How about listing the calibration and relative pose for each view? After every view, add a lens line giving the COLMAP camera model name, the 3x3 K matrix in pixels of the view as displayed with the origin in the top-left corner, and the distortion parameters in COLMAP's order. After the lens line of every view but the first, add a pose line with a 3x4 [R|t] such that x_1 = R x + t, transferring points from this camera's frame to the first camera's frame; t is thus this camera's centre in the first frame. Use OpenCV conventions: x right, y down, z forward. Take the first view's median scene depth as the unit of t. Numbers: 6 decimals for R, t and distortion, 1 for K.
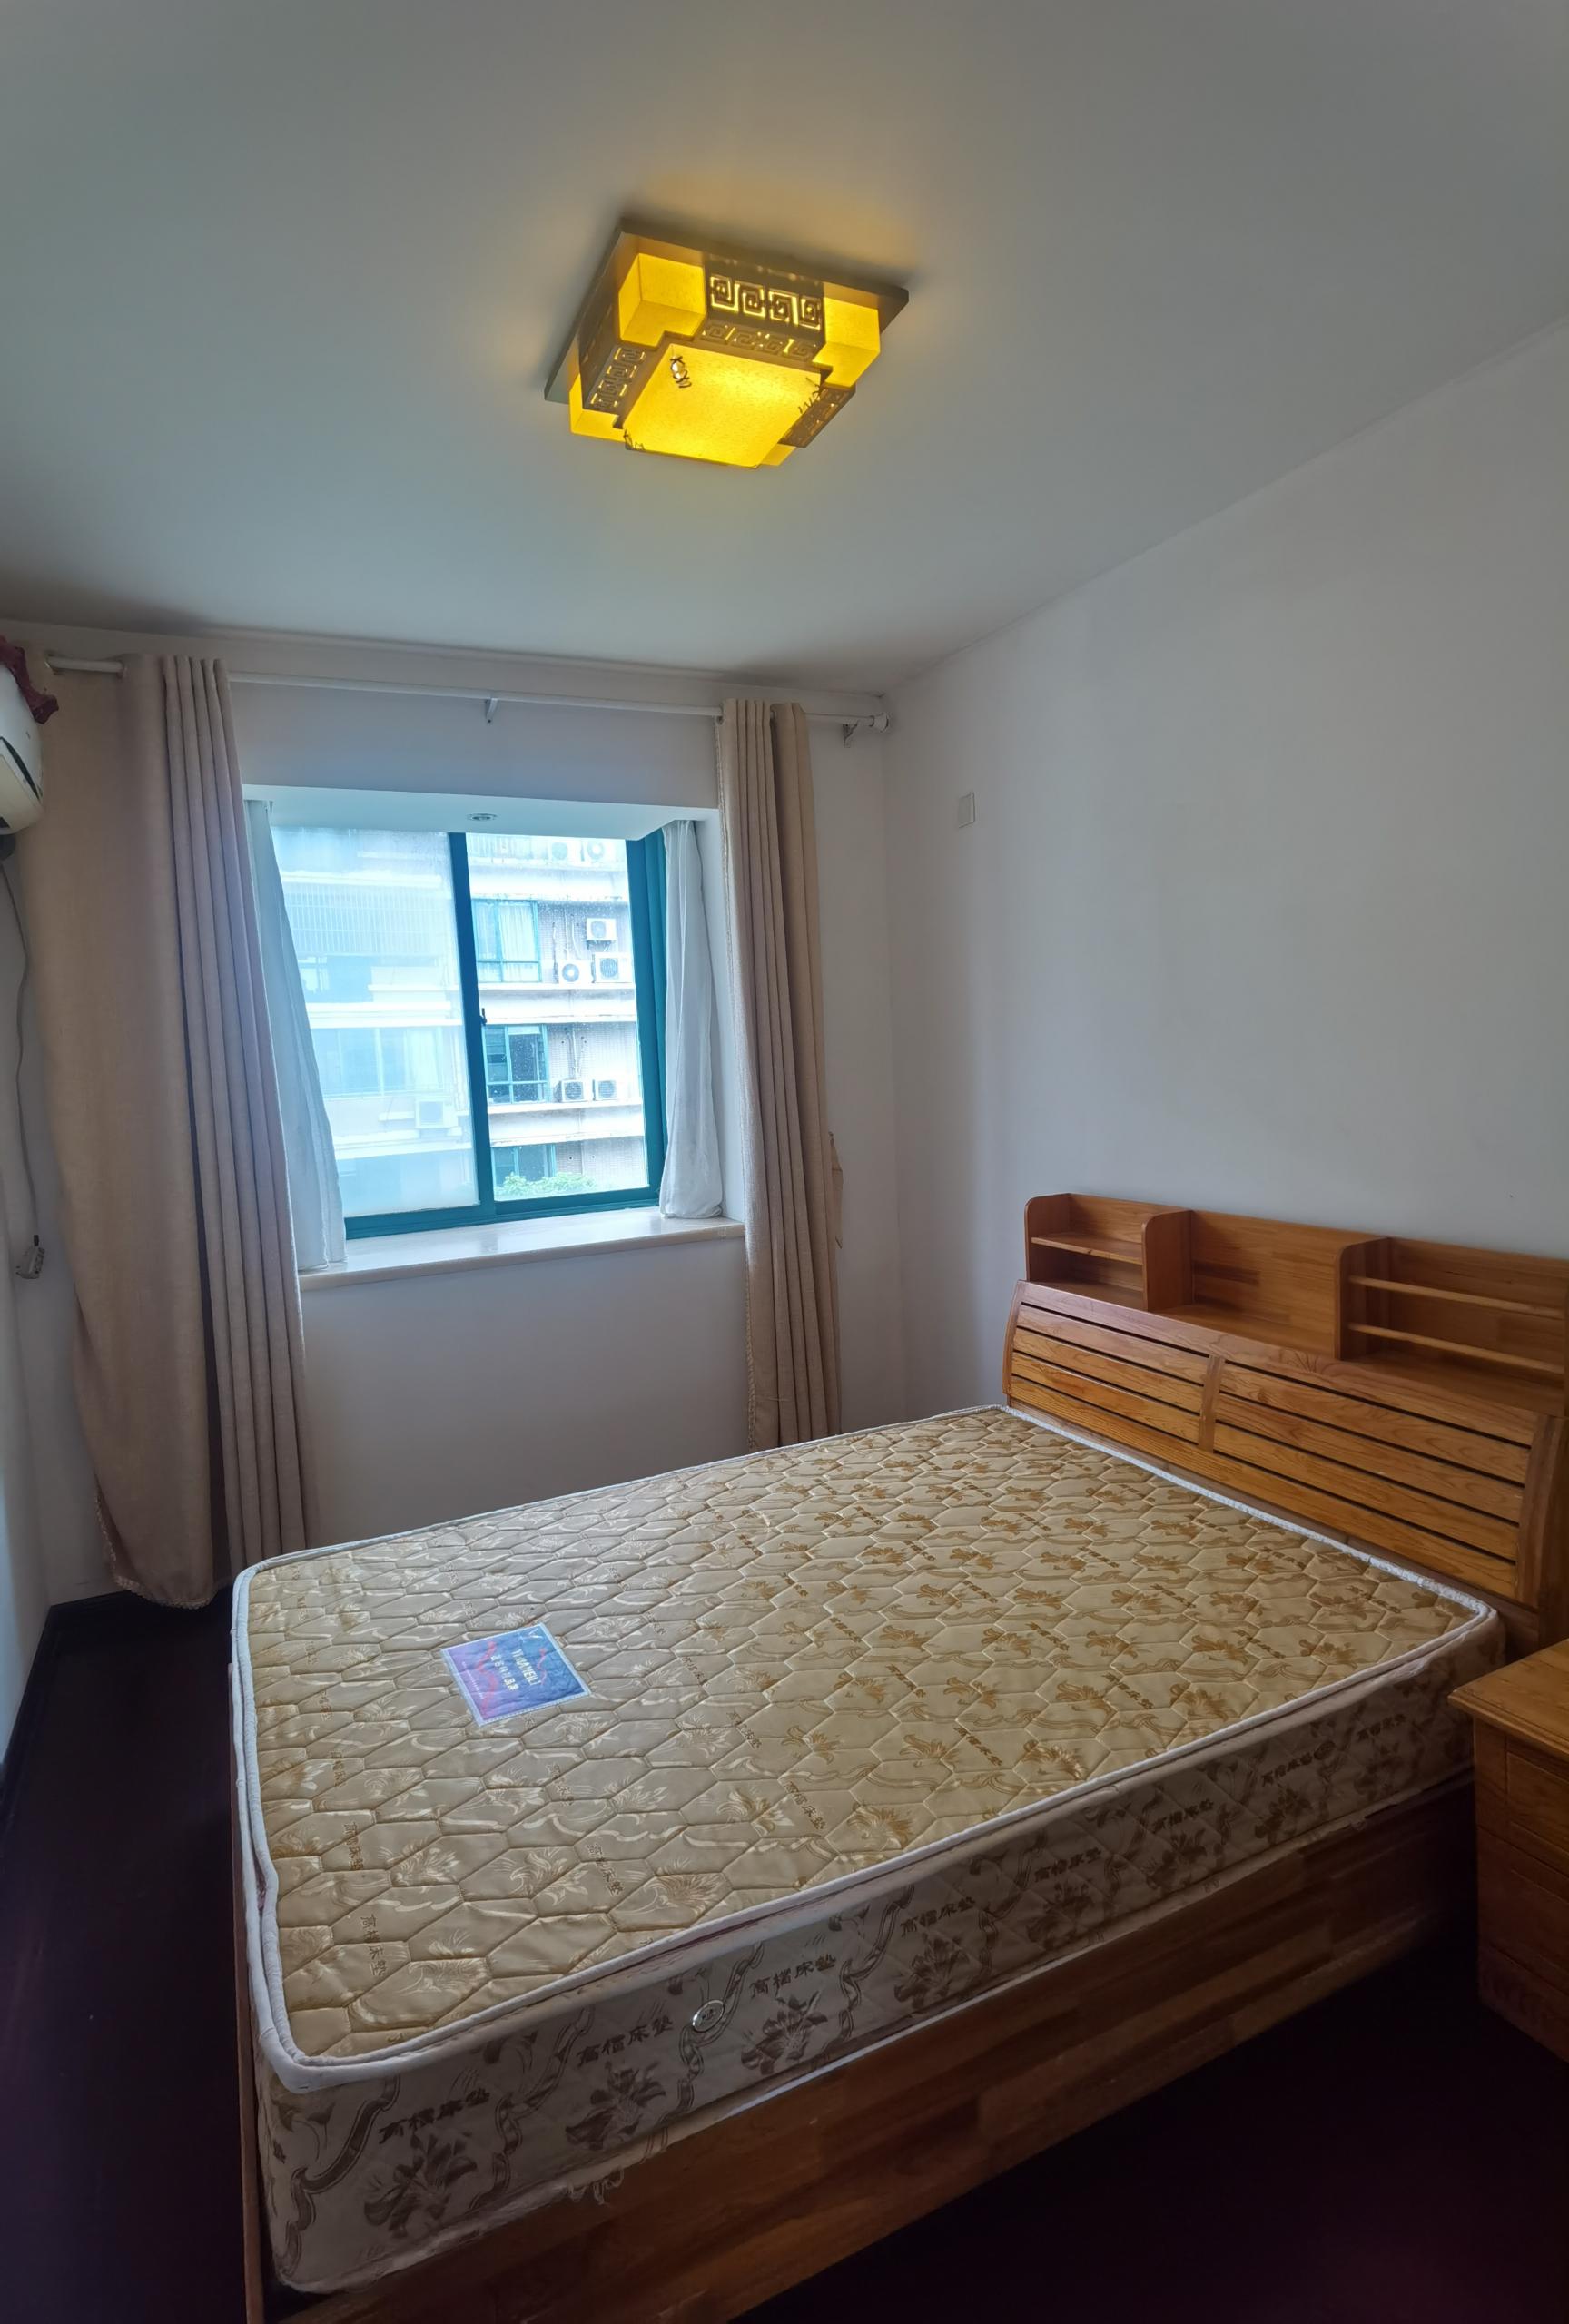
lens RADIAL K [[1187.5, 0, 784.5], [0, 1187.5, 1162.0], [0, 0, 1]] dist [0.035535, -0.039594]
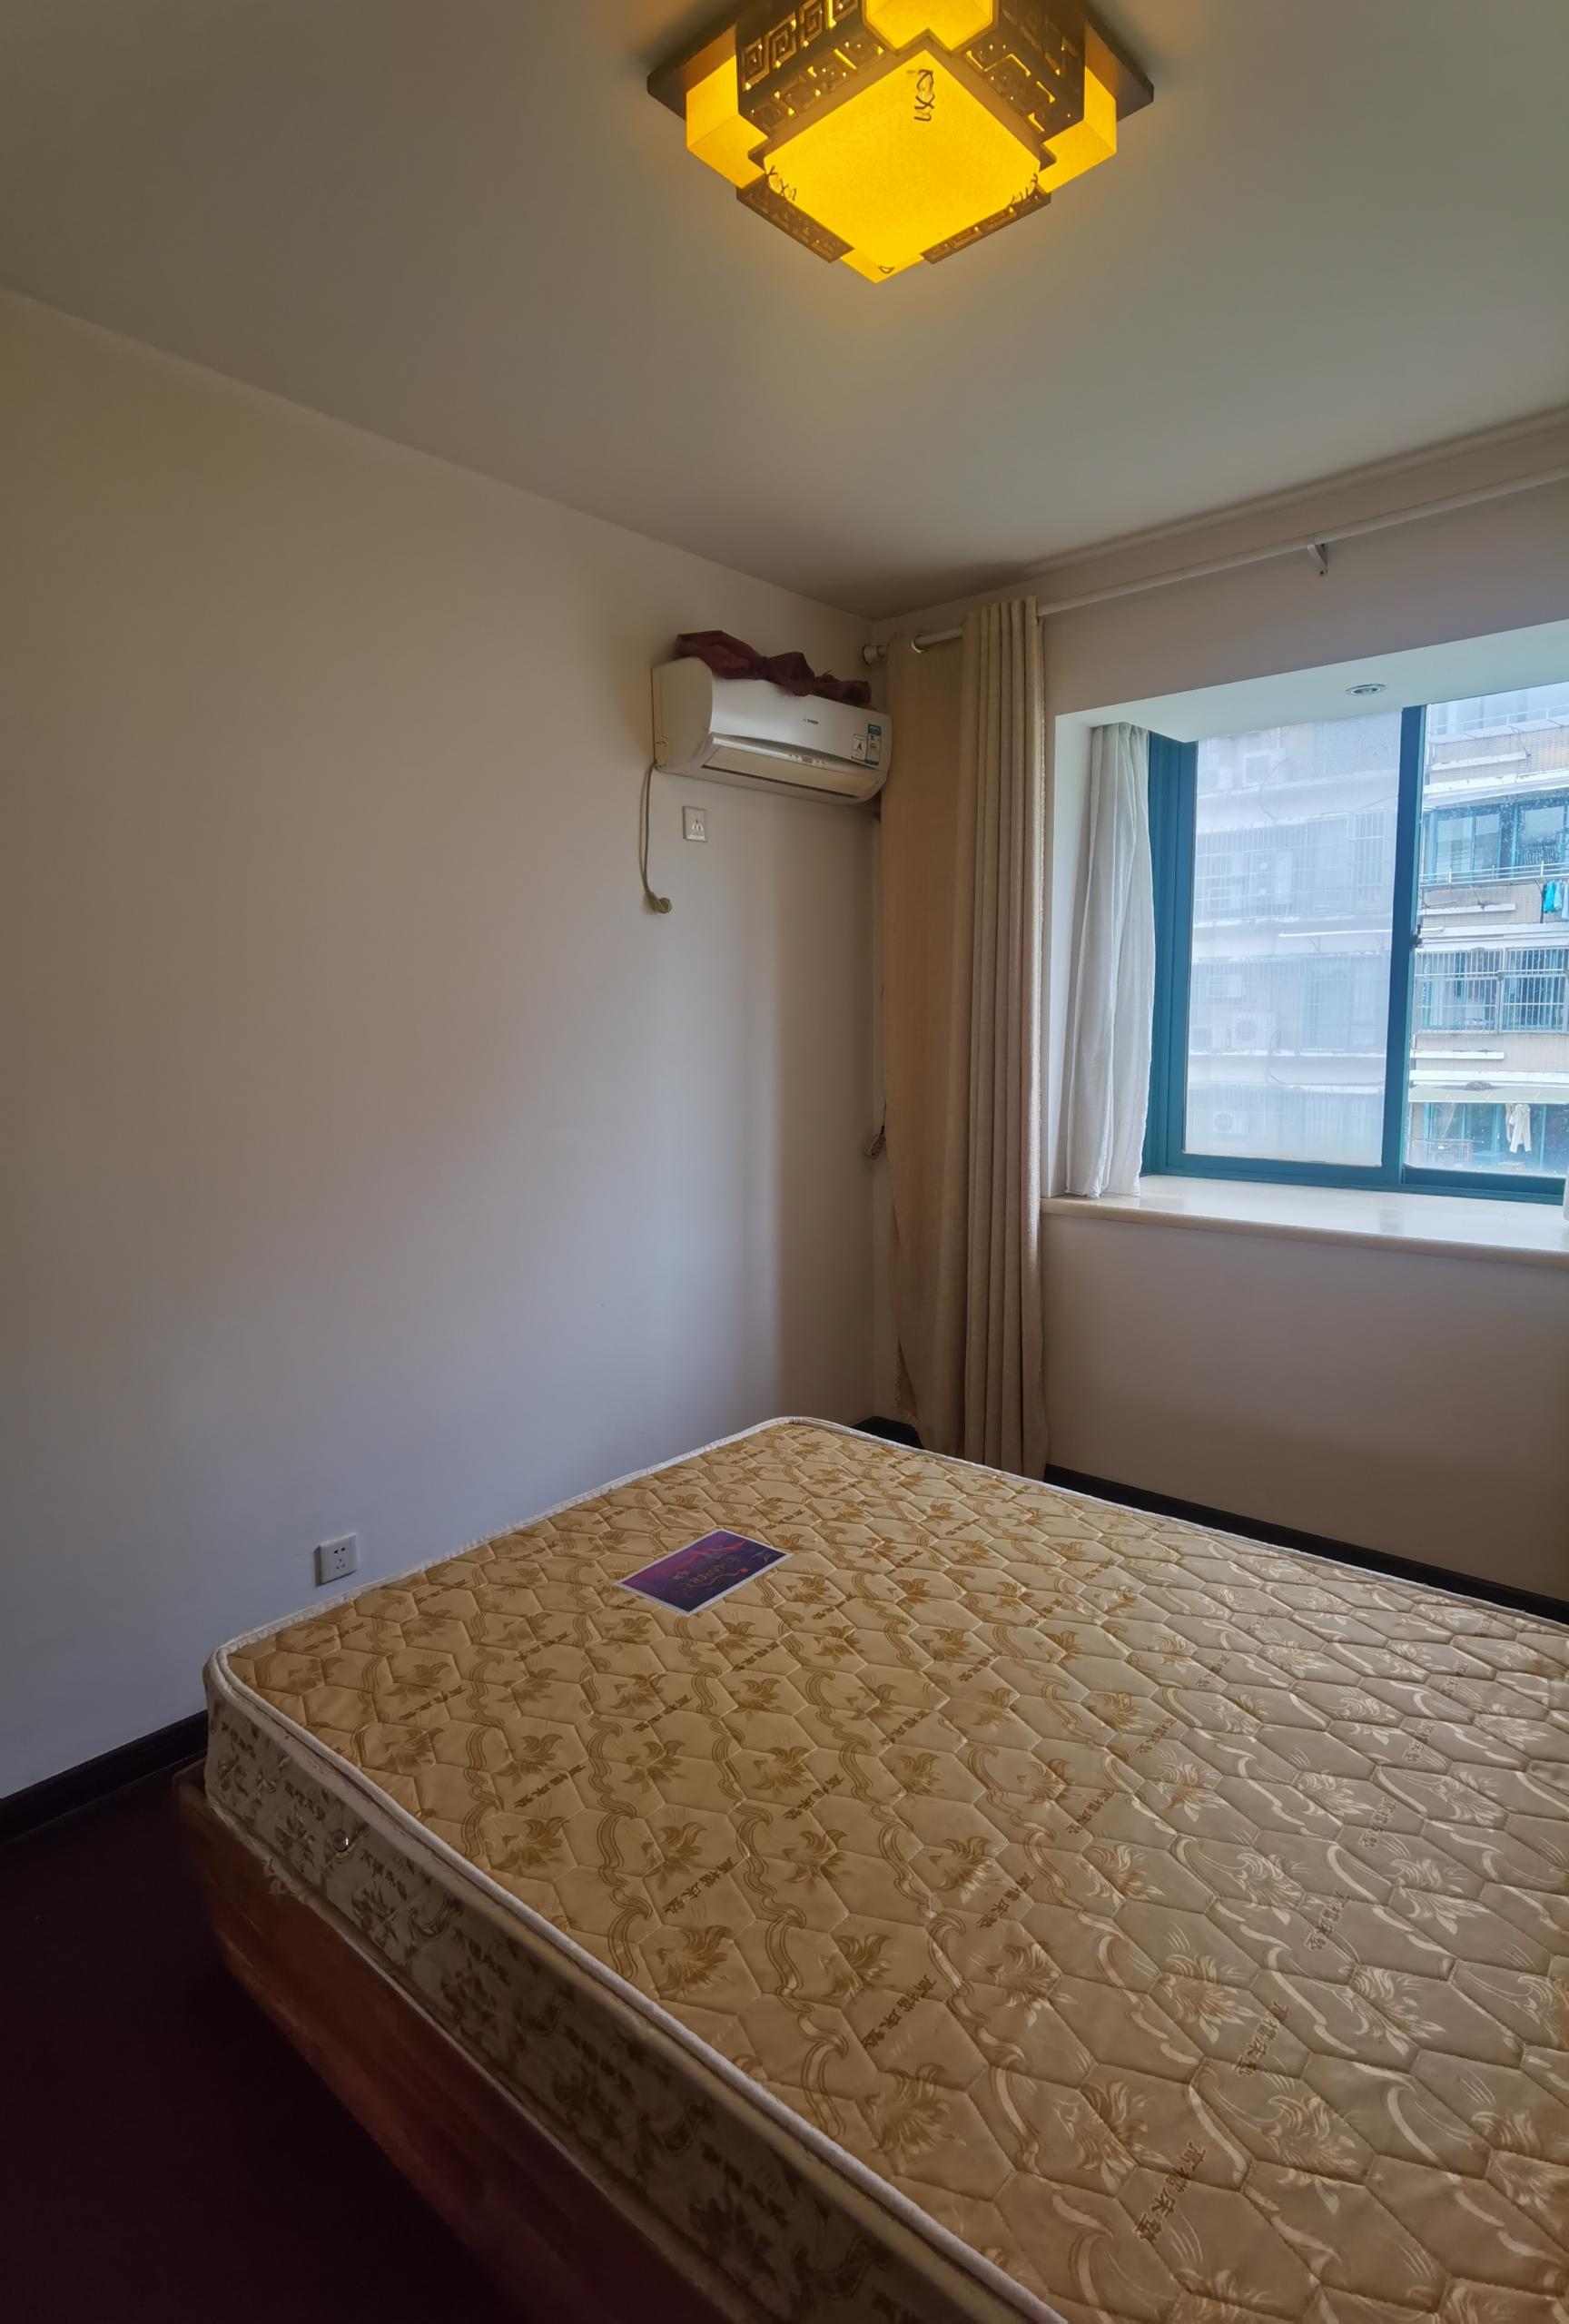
lens RADIAL K [[1292.7, 0, 788.1], [0, 1292.7, 1098.4], [0, 0, 1]] dist [-0.000731, 0.000527]
pose [[0.373625, 0.097127, -0.922481, 0.613715], [-0.129333, 0.990243, 0.051879, -0.014999], [0.918519, 0.099924, 0.382542, 0.495431]]
